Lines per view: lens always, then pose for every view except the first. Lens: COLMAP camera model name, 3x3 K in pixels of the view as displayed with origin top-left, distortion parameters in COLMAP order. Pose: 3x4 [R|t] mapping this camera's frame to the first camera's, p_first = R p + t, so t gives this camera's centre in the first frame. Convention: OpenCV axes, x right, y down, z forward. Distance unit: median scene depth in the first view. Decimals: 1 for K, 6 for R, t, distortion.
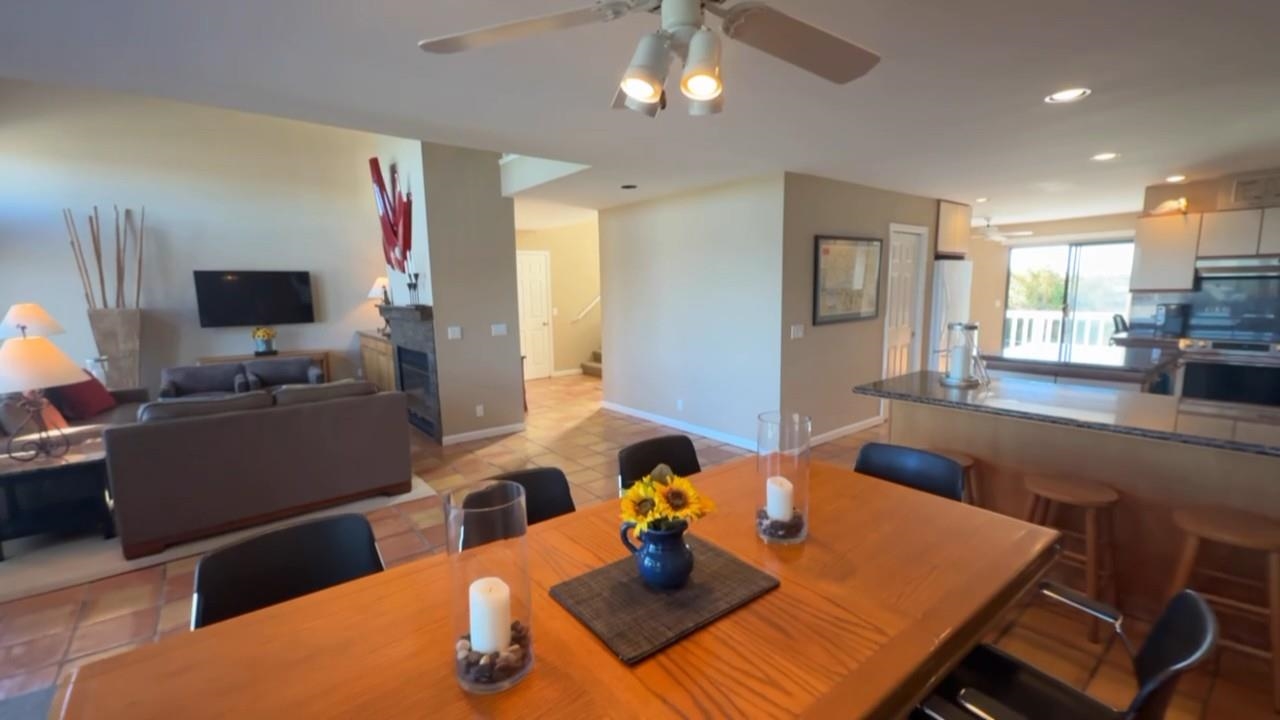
lens RADIAL K [[532.3, 0, 640.0], [0, 532.3, 360.0], [0, 0, 1]] dist [-0.003060, -0.000155]
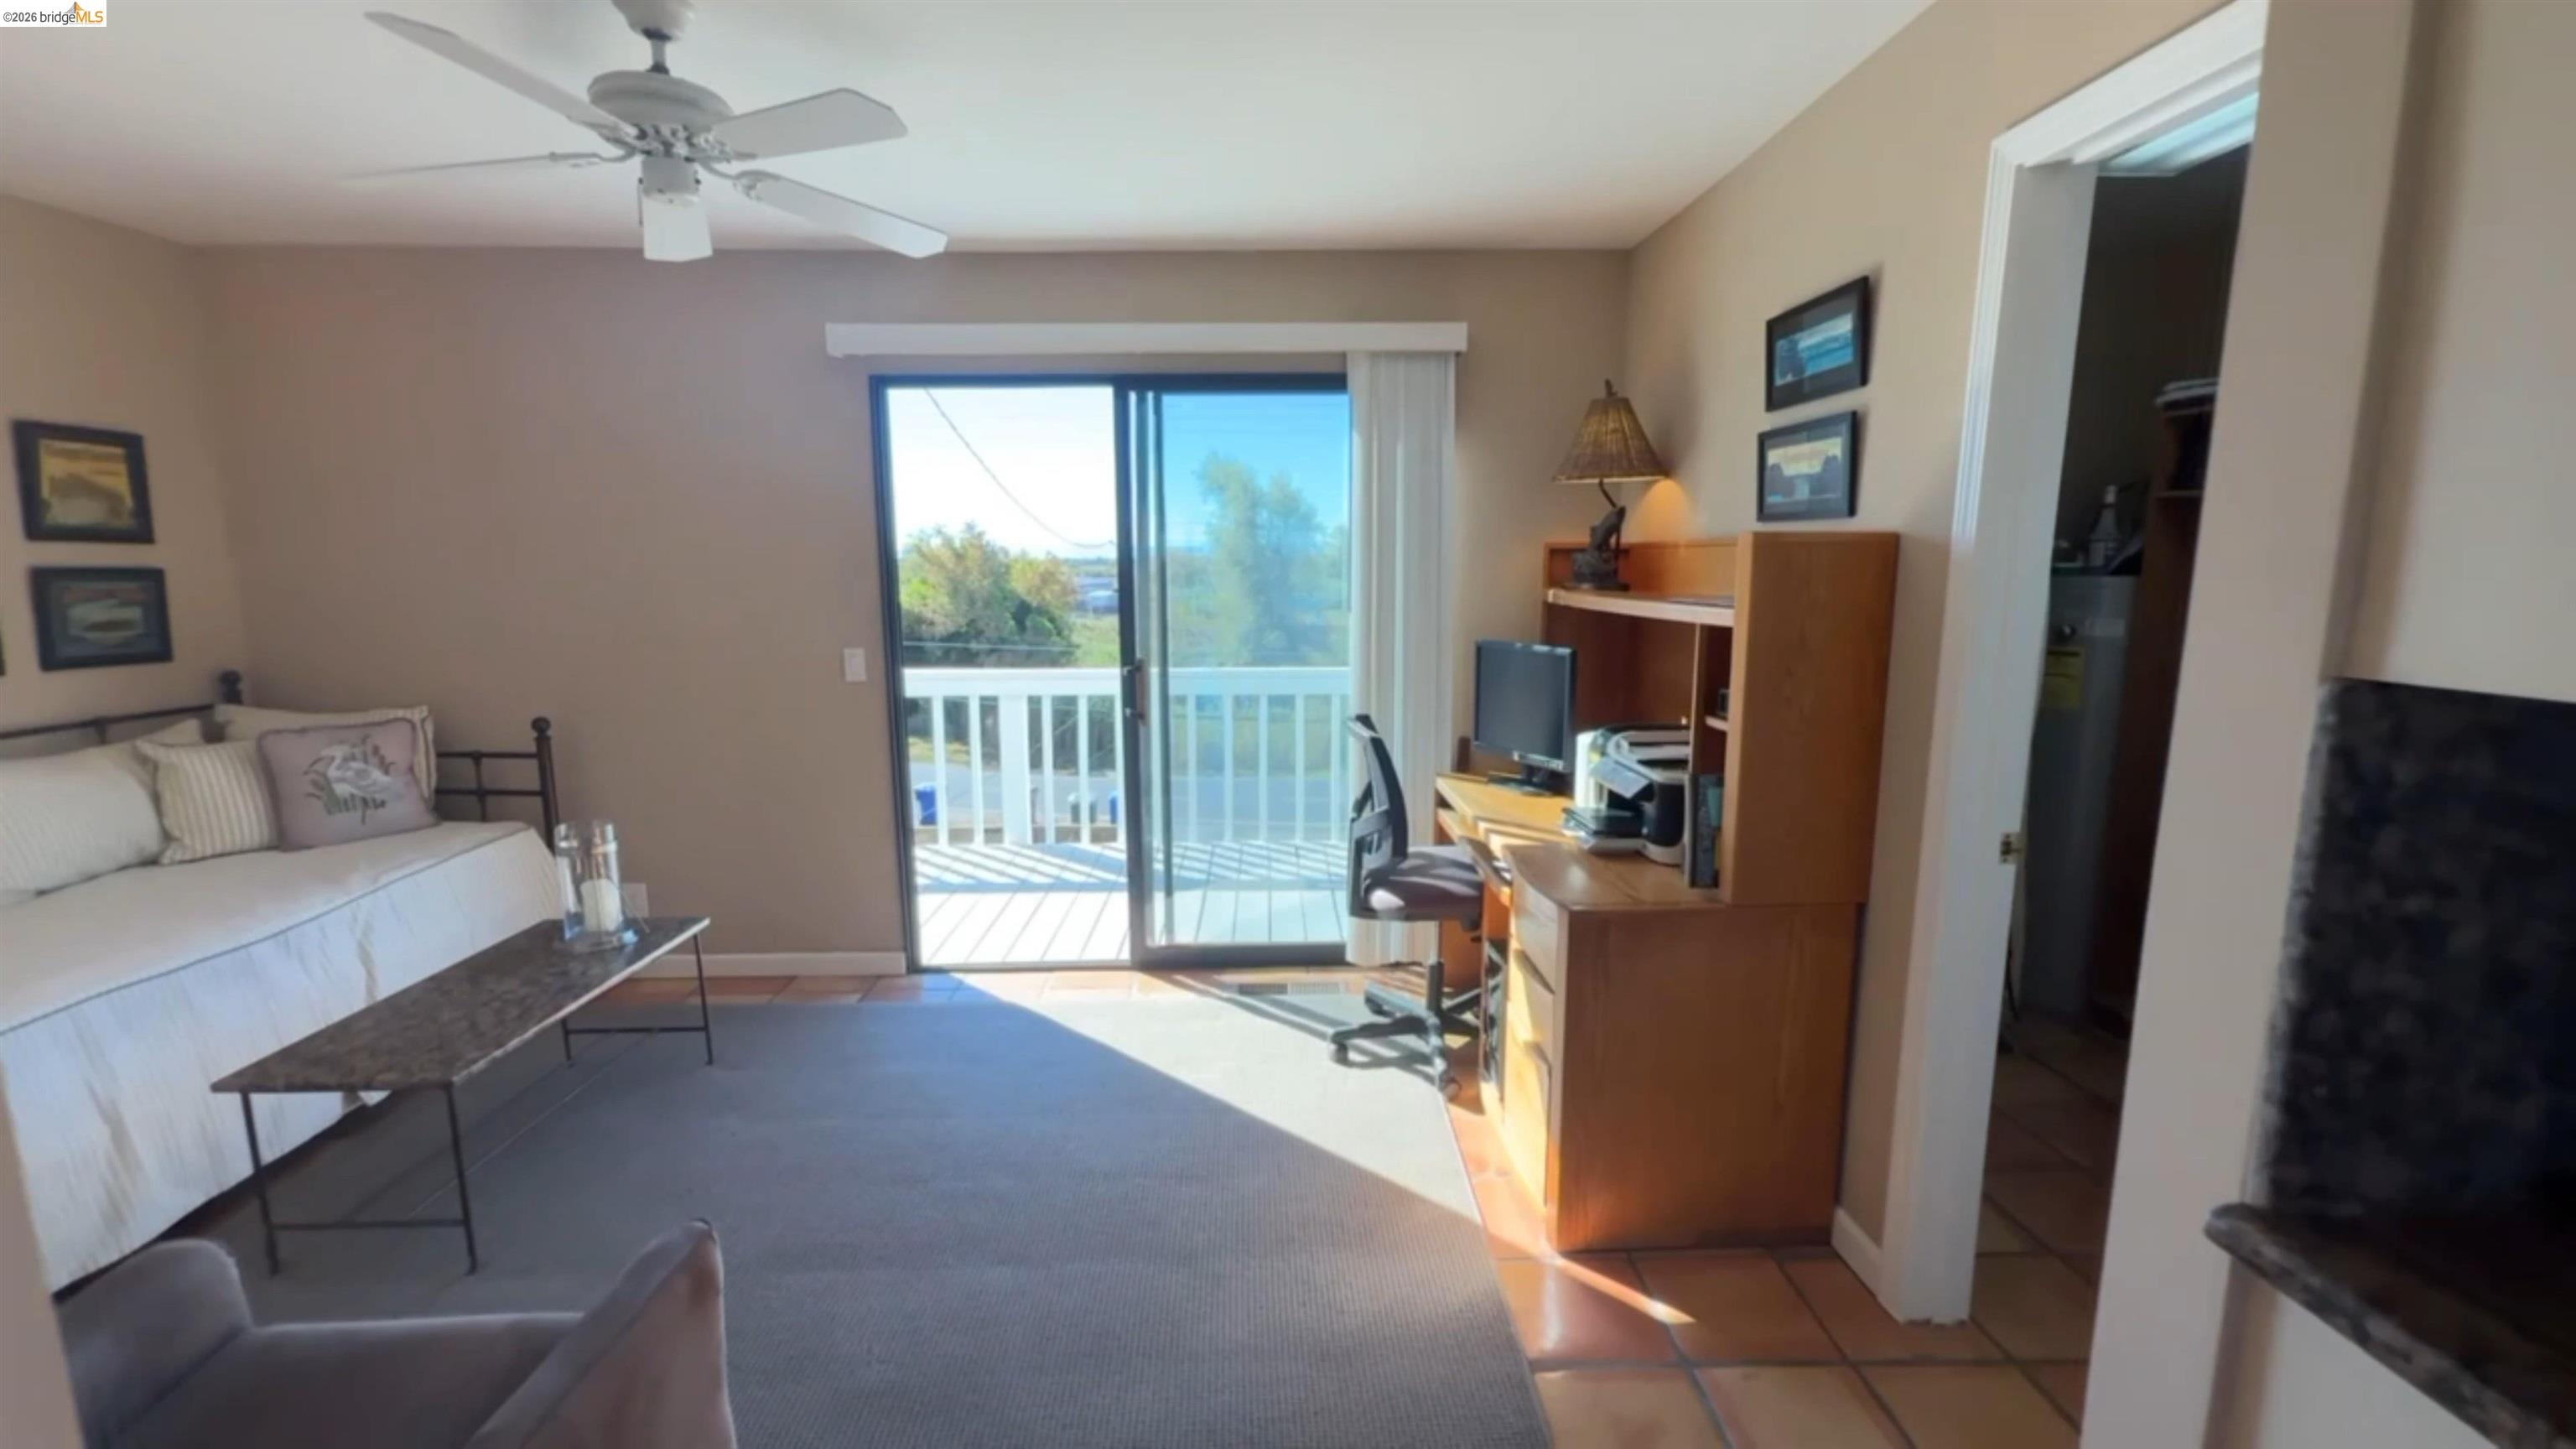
lens RADIAL K [[1071.3, 0, 1288.0], [0, 1071.3, 724.5], [0, 0, 1]] dist [-0.003060, -0.000155]
pose [[0.596341, -0.104247, 0.795933, 0.494021], [0.102704, 0.993291, 0.053147, -0.097283], [-0.796134, 0.050052, 0.603047, 0.693502]]
